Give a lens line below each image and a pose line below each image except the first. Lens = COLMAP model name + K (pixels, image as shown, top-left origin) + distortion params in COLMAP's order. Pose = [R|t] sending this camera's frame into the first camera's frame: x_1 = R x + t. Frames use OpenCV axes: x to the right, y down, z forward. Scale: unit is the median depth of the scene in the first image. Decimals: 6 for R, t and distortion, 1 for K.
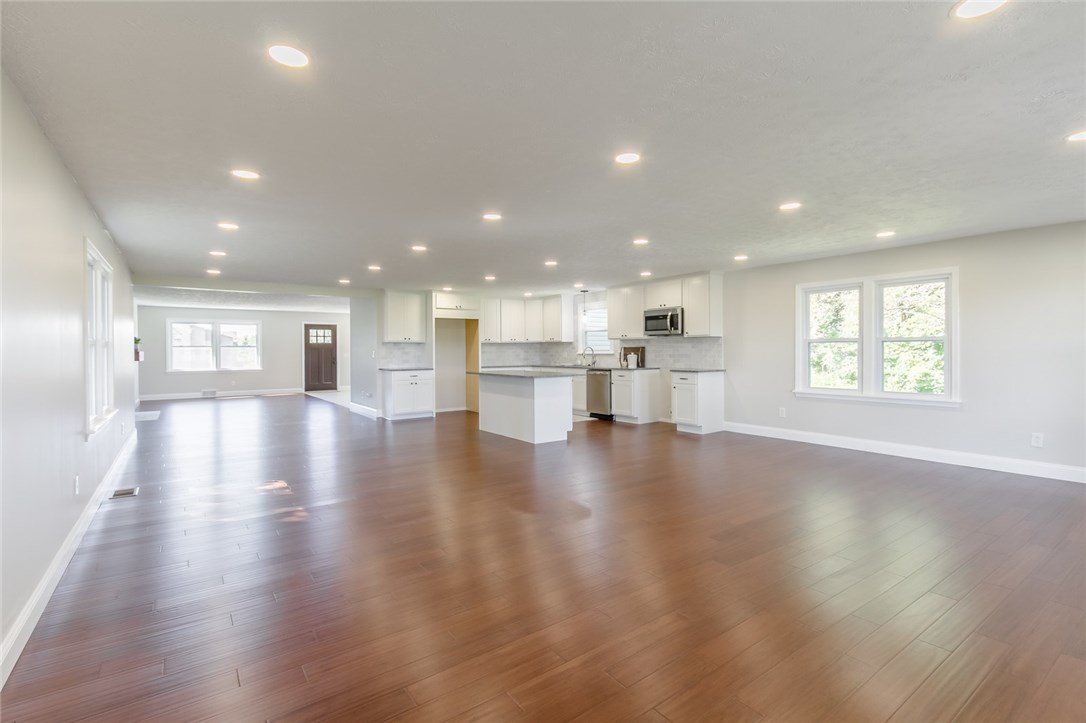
lens RADIAL K [[501.8, 0, 538.8], [0, 501.8, 358.4], [0, 0, 1]] dist [0.016907, -0.000041]
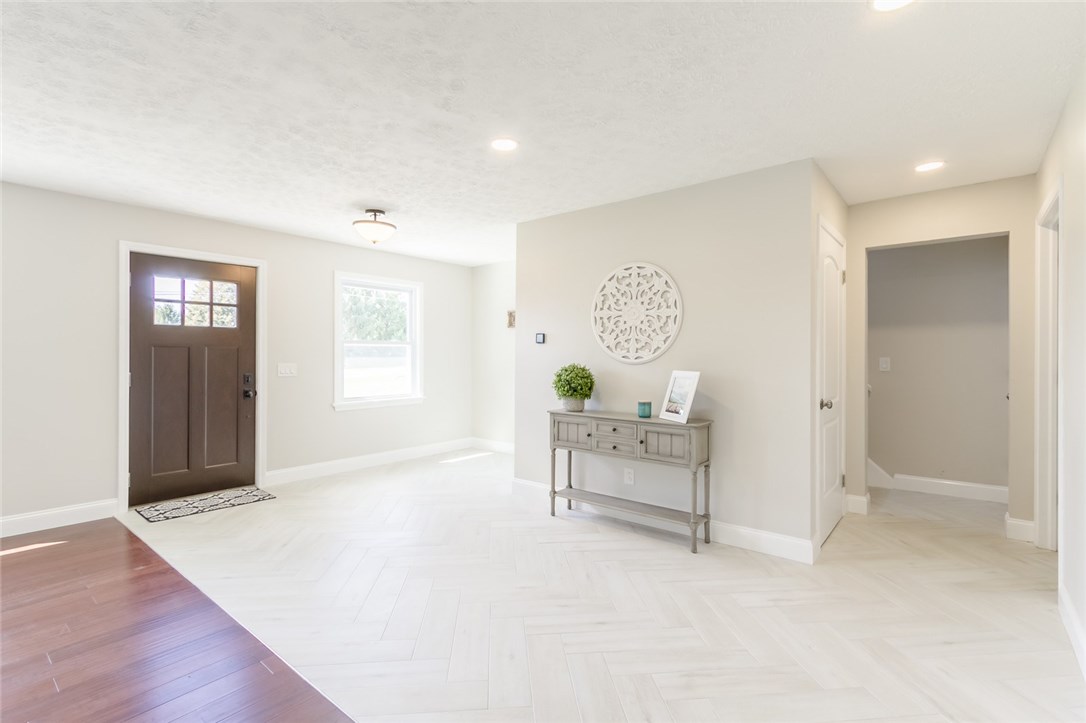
lens RADIAL K [[501.8, 0, 551.8], [0, 501.8, 357.8], [0, 0, 1]] dist [0.016907, -0.000041]
pose [[0.964870, 0.006286, 0.262653, -0.315706], [-0.002007, 0.999861, -0.016556, -0.008483], [-0.262721, 0.015447, 0.964748, 0.673847]]
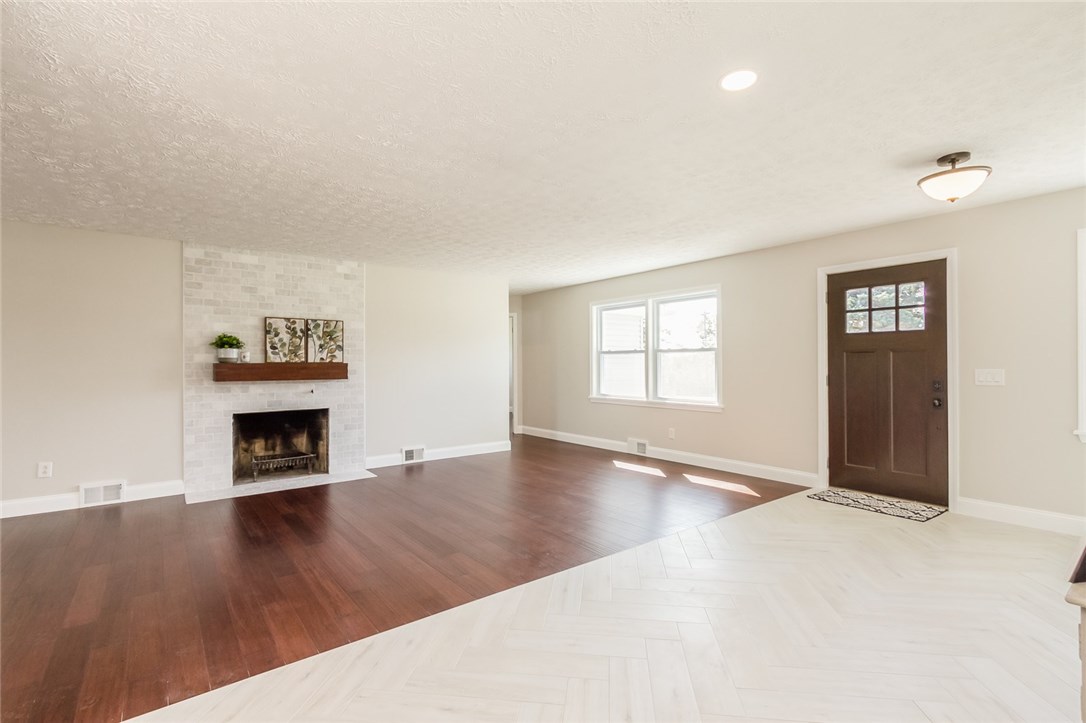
lens RADIAL K [[501.8, 0, 542.2], [0, 501.8, 362.7], [0, 0, 1]] dist [0.016907, -0.000041]
pose [[0.021582, 0.005602, -0.999751, -0.144339], [-0.010760, 0.999928, 0.005371, -0.011983], [0.999709, 0.010641, 0.021641, 0.797471]]
